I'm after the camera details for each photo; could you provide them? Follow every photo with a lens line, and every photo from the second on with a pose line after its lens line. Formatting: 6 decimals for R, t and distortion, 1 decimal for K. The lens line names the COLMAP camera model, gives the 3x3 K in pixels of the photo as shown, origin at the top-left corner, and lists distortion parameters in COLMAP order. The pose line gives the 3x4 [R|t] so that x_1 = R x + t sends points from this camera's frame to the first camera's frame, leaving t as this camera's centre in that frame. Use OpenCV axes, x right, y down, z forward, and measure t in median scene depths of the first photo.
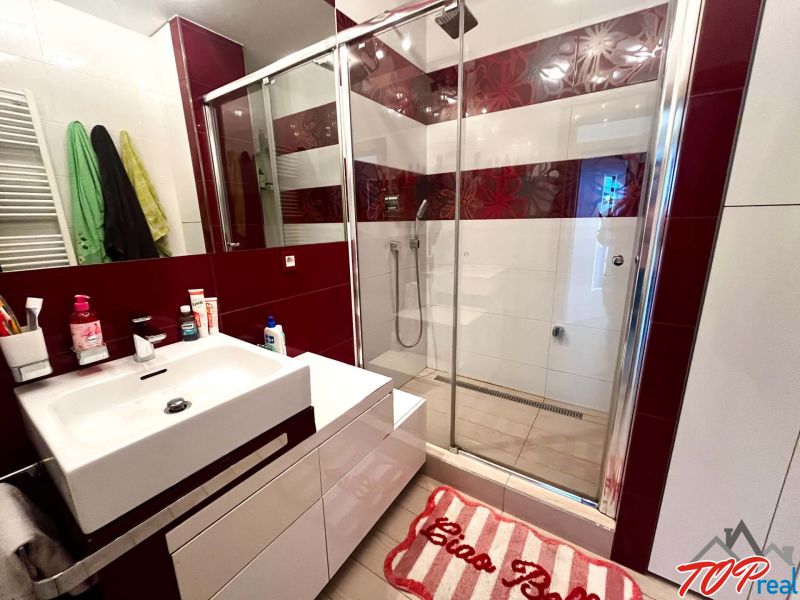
lens RADIAL K [[323.0, 0, 402.1], [0, 323.0, 297.2], [0, 0, 1]] dist [0.003309, -0.000211]
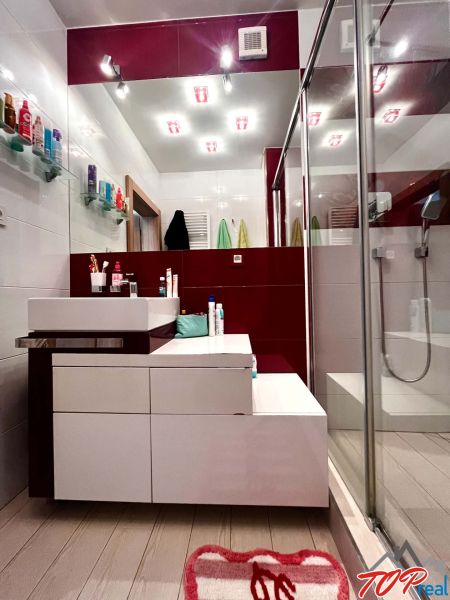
lens RADIAL K [[242.2, 0, 225.1], [0, 242.2, 301.2], [0, 0, 1]] dist [0.003309, -0.000211]
pose [[0.510128, 0.013061, -0.860000, 0.502199], [-0.186647, 0.977739, -0.095864, 0.168645], [0.839603, 0.209419, 0.501209, 0.496691]]
